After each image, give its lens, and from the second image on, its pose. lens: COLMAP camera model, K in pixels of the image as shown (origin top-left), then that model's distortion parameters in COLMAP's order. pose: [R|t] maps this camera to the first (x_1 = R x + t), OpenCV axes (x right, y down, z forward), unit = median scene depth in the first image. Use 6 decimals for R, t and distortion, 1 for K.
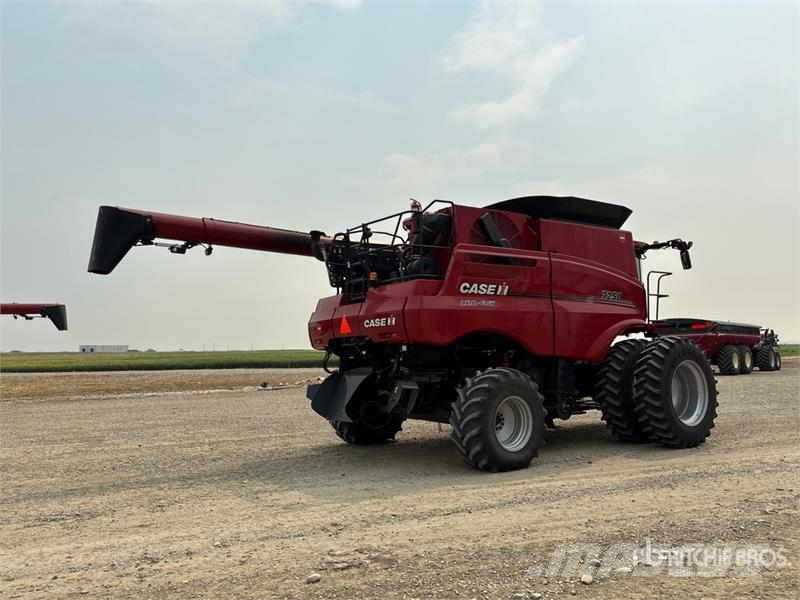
lens RADIAL K [[643.0, 0, 401.1], [0, 643.0, 301.5], [0, 0, 1]] dist [0.045249, 0.000822]
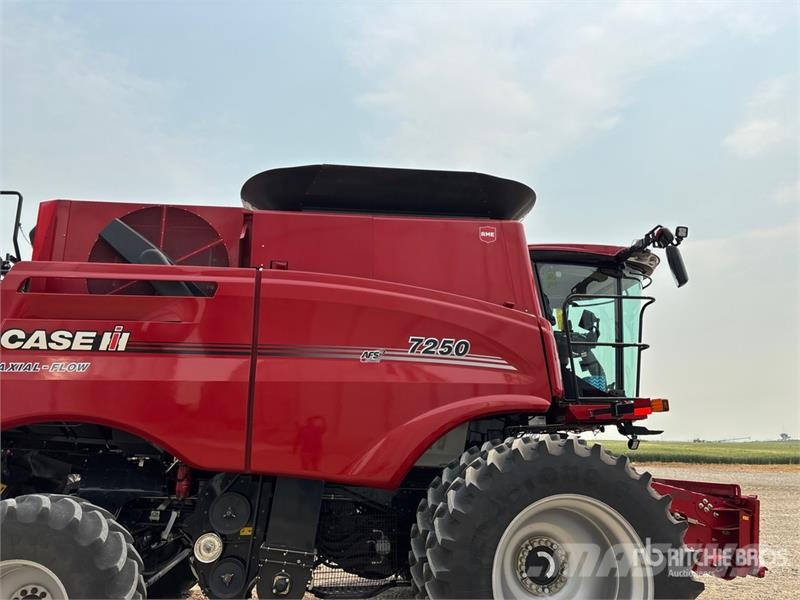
lens RADIAL K [[594.4, 0, 390.5], [0, 594.4, 303.0], [0, 0, 1]] dist [0.091862, -0.118997]
pose [[0.874535, -0.088167, -0.476880, 0.577355], [0.018425, 0.988666, -0.148998, 0.028316], [0.484612, 0.121518, 0.866247, 0.656089]]
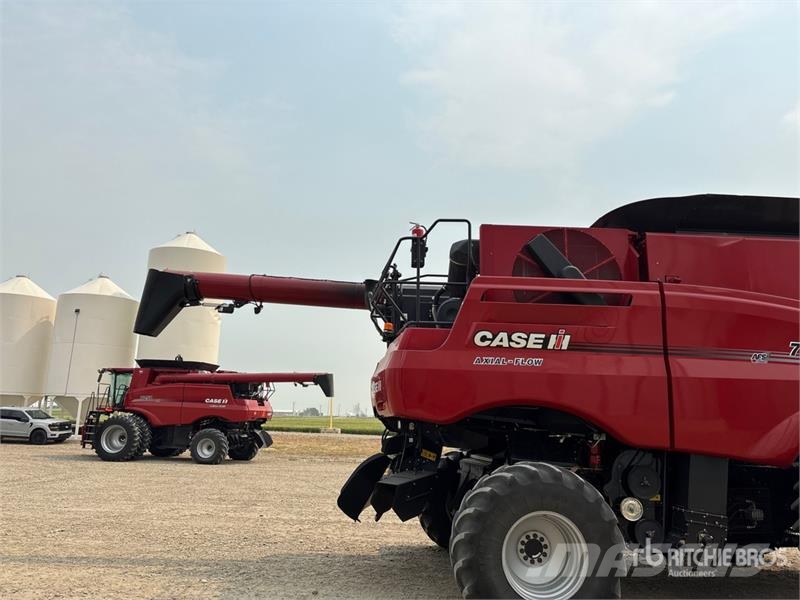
lens RADIAL K [[599.0, 0, 401.2], [0, 599.0, 299.5], [0, 0, 1]] dist [0.003544, -0.000472]
pose [[0.840908, -0.065521, -0.537198, 0.343679], [-0.003782, 0.991908, -0.126901, 0.017336], [0.541165, 0.108744, 0.833855, 0.384671]]
